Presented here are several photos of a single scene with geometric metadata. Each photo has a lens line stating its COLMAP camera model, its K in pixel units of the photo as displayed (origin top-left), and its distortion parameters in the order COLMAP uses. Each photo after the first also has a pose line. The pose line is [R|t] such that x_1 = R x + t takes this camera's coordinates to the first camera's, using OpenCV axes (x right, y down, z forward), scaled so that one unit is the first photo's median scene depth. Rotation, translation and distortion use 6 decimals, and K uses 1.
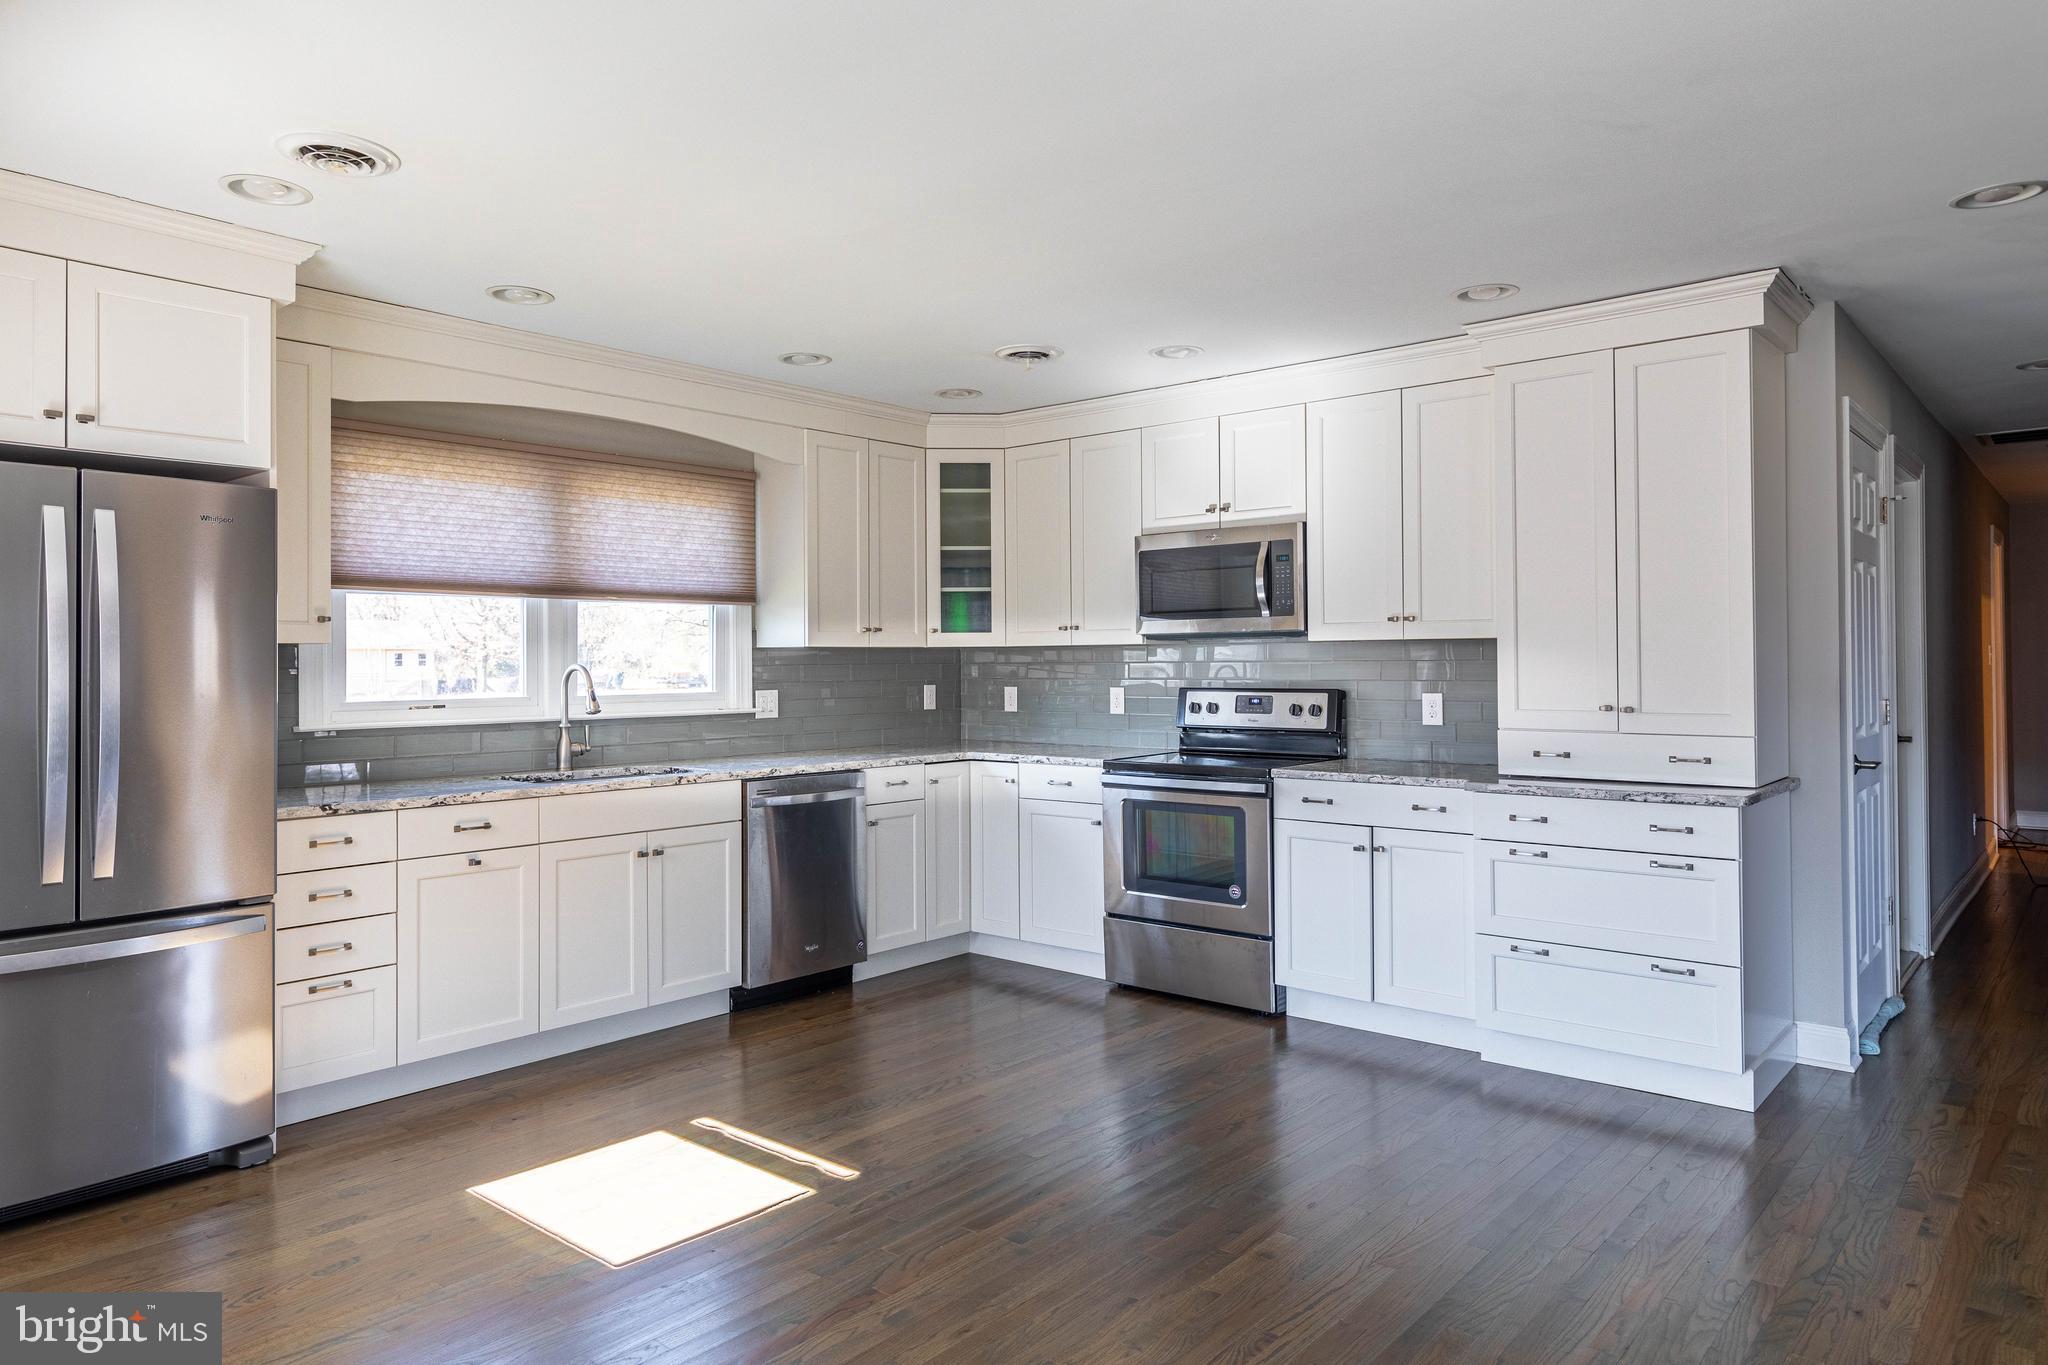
lens RADIAL K [[1288.8, 0, 1021.1], [0, 1288.8, 650.4], [0, 0, 1]] dist [0.003798, 0.000774]
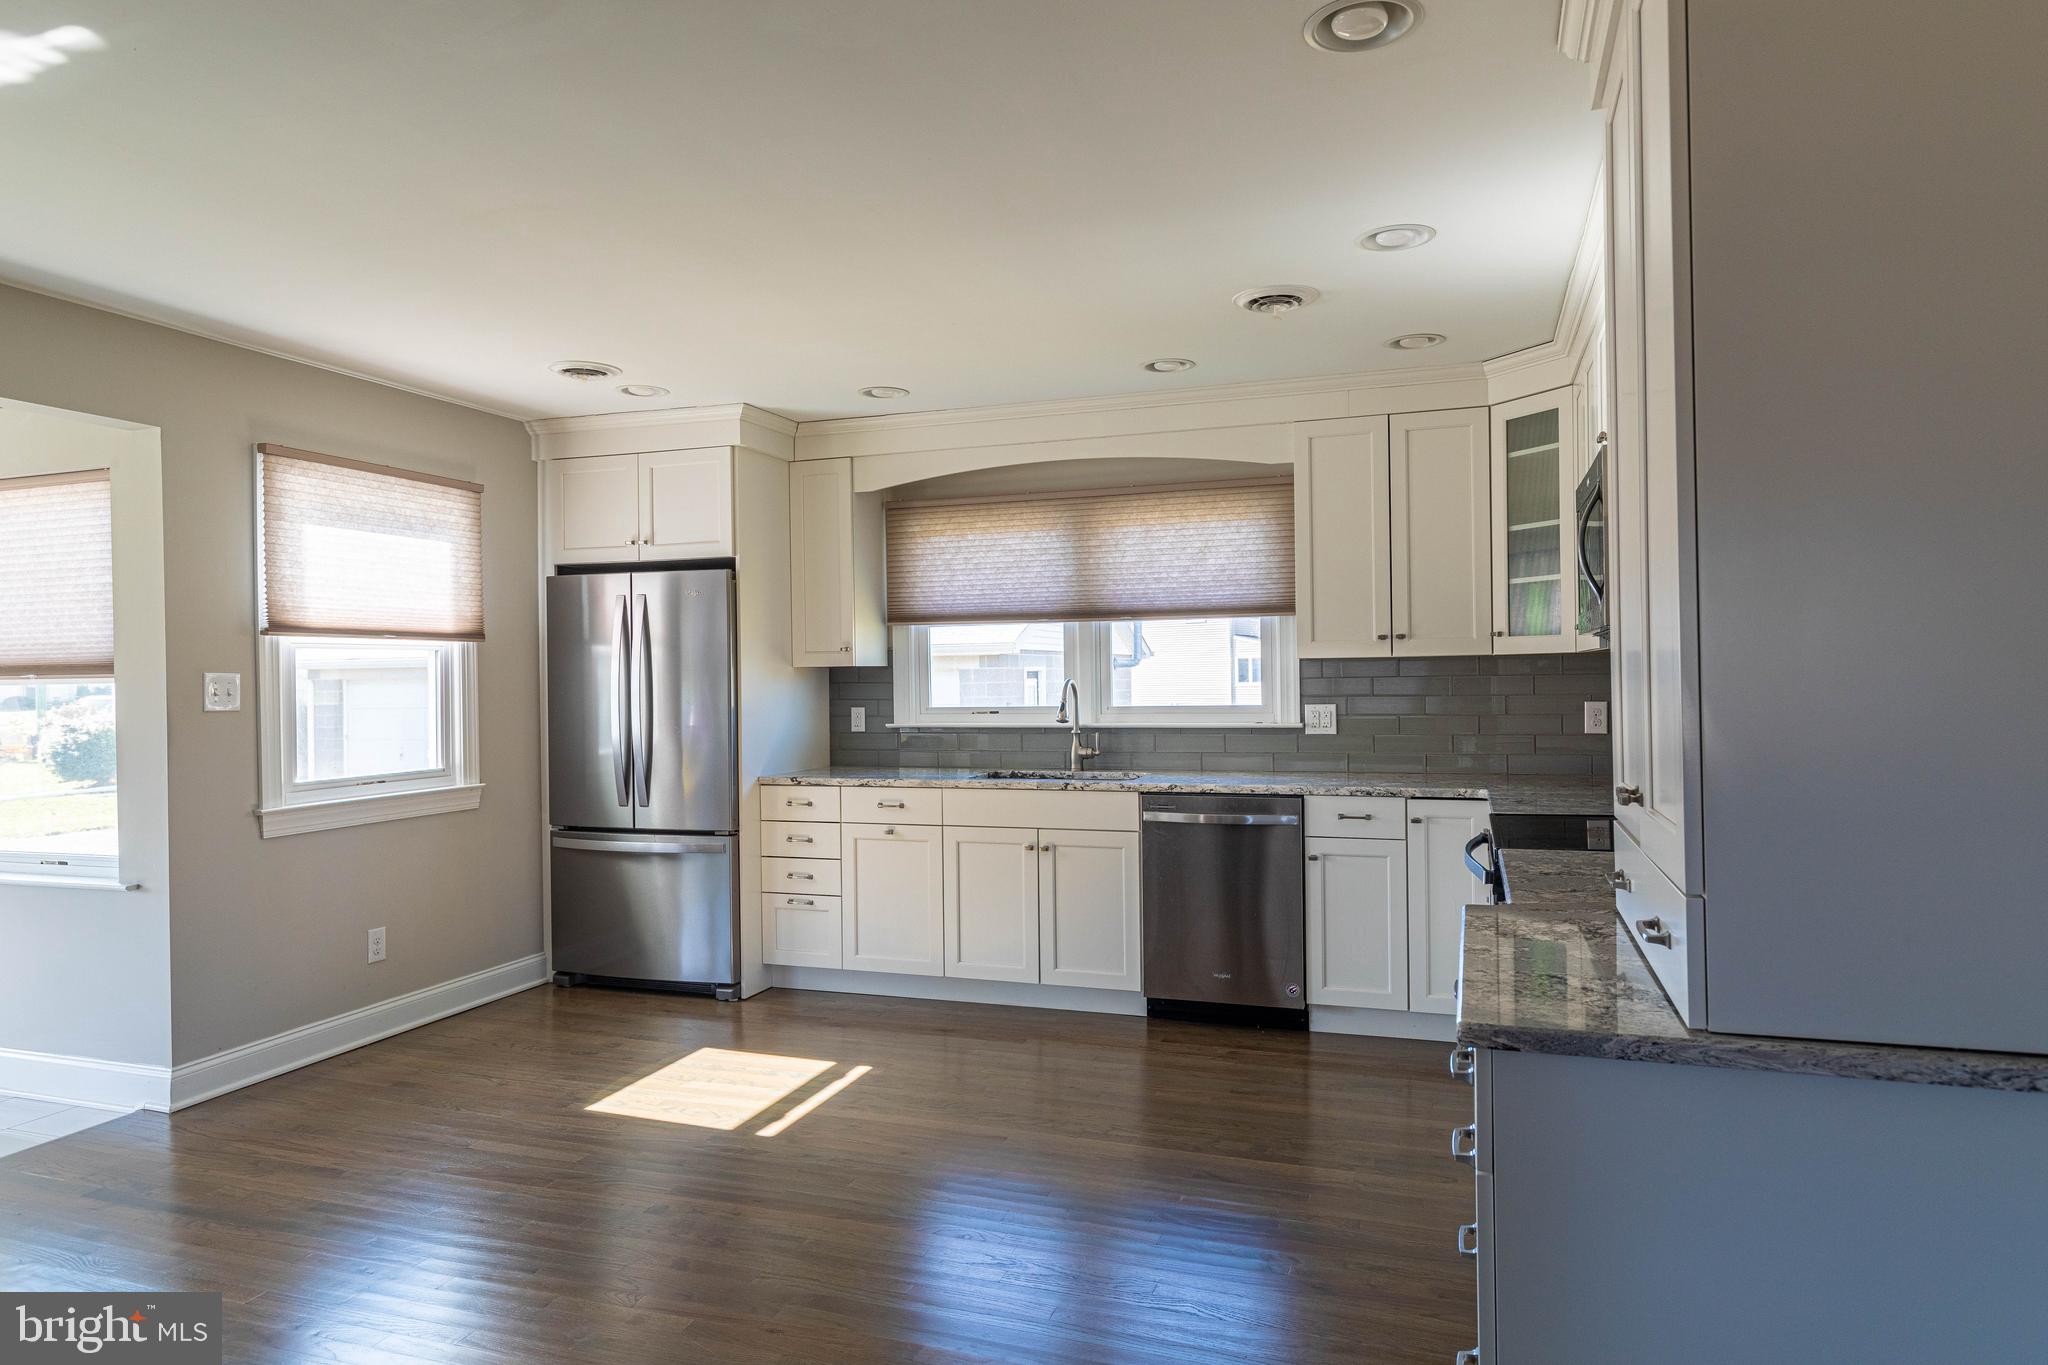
lens RADIAL K [[1256.8, 0, 1039.1], [0, 1256.8, 678.9], [0, 0, 1]] dist [0.003168, -0.001682]
pose [[0.369573, 0.005804, -0.929184, 0.677030], [0.021409, 0.999662, 0.014759, -0.006186], [0.928955, -0.025348, 0.369324, 0.553718]]
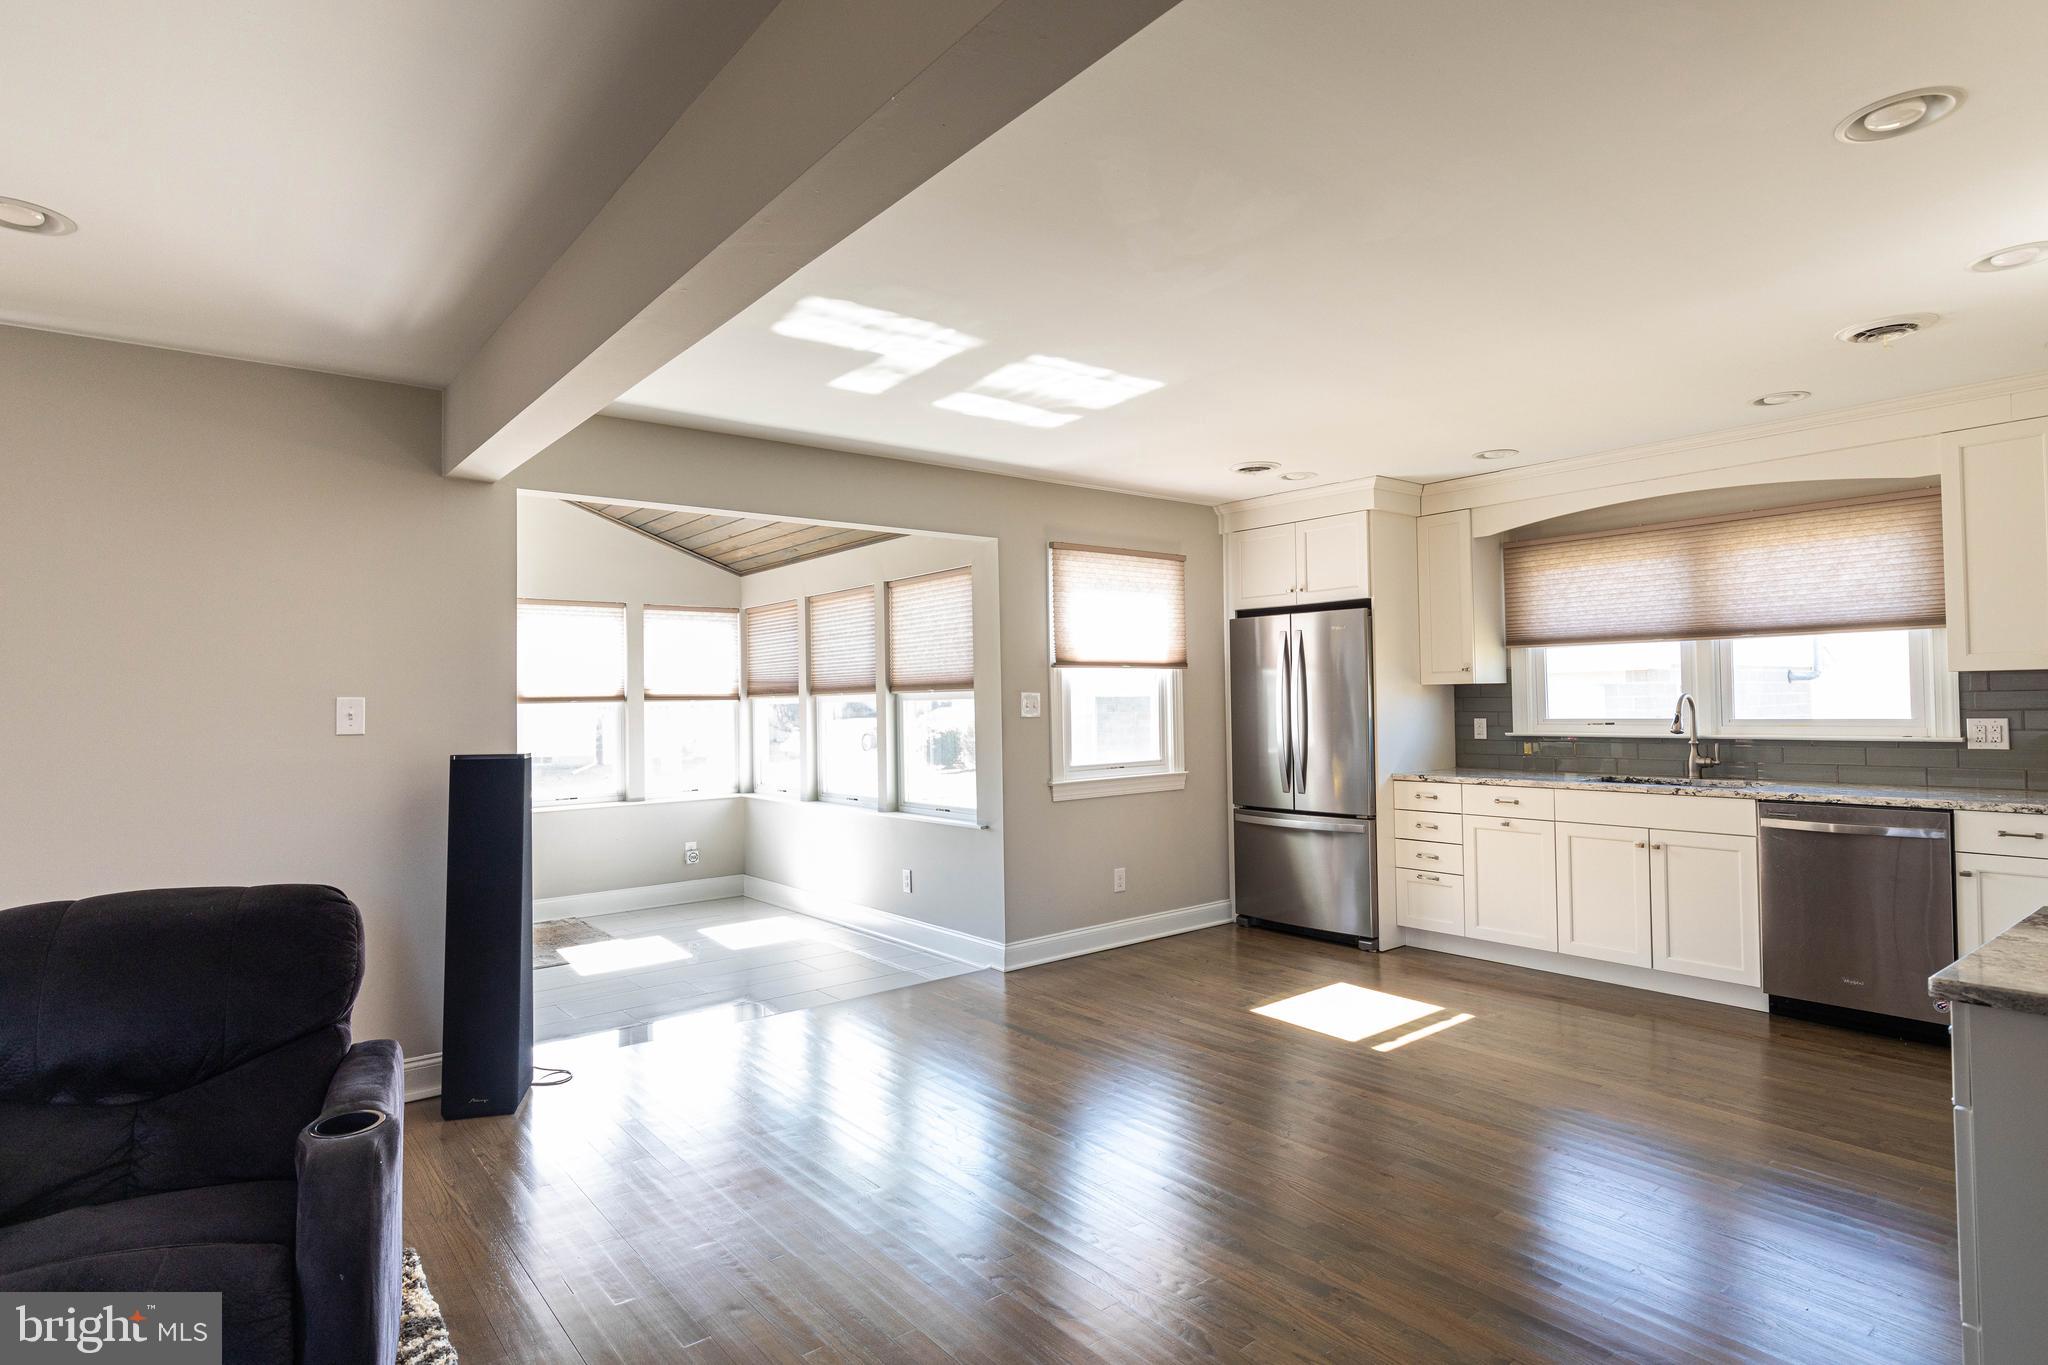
lens RADIAL K [[1085.9, 0, 1024.0], [0, 1085.9, 682.5], [0, 0, 1]] dist [-0.000336, -0.000212]
pose [[-0.186109, -0.005297, -0.982515, 0.796821], [0.030539, 0.999471, -0.011173, -0.007518], [0.982054, -0.032084, -0.185849, 0.559505]]
